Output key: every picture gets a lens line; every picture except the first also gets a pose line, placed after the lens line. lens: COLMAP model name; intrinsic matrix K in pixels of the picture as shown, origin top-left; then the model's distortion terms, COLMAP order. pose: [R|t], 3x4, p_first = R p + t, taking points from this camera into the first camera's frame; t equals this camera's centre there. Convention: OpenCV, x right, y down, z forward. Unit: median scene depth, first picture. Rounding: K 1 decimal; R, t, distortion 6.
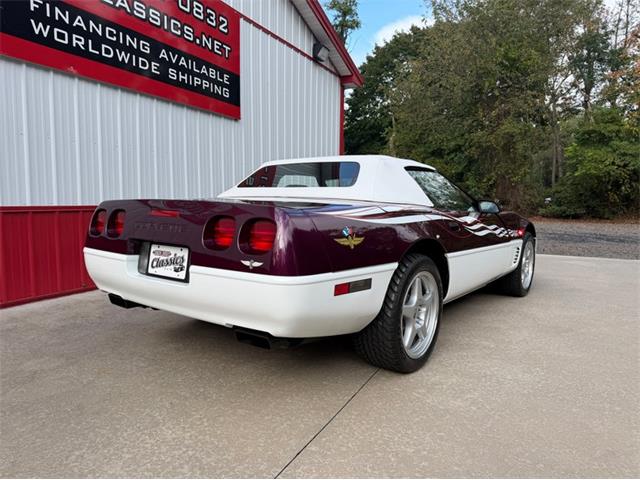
lens RADIAL K [[466.6, 0, 319.9], [0, 466.6, 241.3], [0, 0, 1]] dist [0.006064, -0.004774]
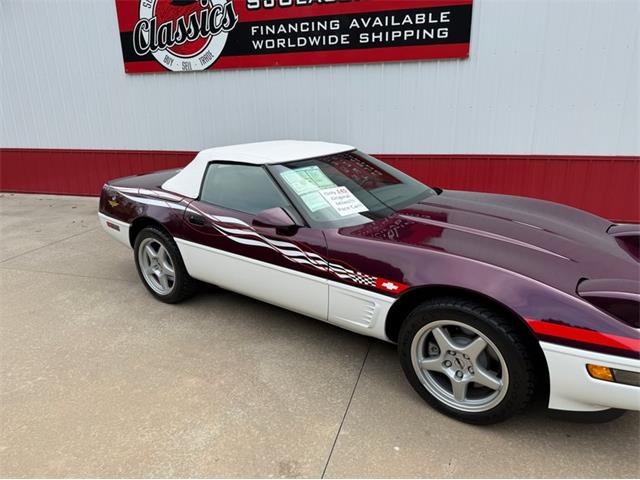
lens RADIAL K [[455.8, 0, 322.3], [0, 455.8, 241.2], [0, 0, 1]] dist [0.052181, -0.081038]
pose [[0.149224, 0.291297, -0.944922, 0.984690], [-0.057575, 0.956560, 0.285792, -0.218010], [0.987126, 0.011757, 0.159513, 0.802687]]
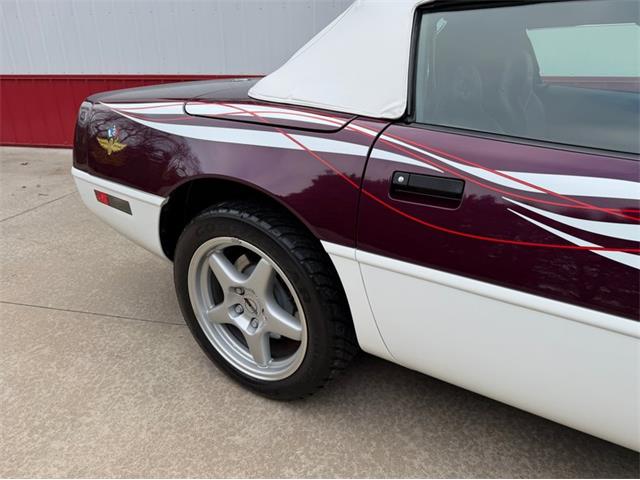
lens RADIAL K [[455.8, 0, 322.3], [0, 455.8, 241.2], [0, 0, 1]] dist [0.052181, -0.081038]
pose [[0.212313, 0.370116, -0.904399, 0.475850], [-0.067579, 0.928844, 0.364255, -0.089296], [0.974862, -0.016218, 0.222217, 0.632997]]
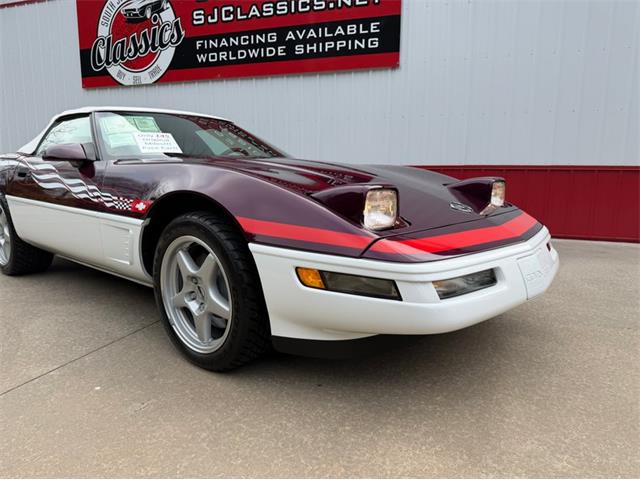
lens RADIAL K [[458.3, 0, 328.9], [0, 458.3, 238.8], [0, 0, 1]] dist [0.000806, -0.002075]
pose [[0.098594, 0.158910, -0.982358, 0.979977], [-0.085958, 0.984838, 0.150684, -0.081180], [0.991408, 0.069585, 0.110758, 1.086892]]
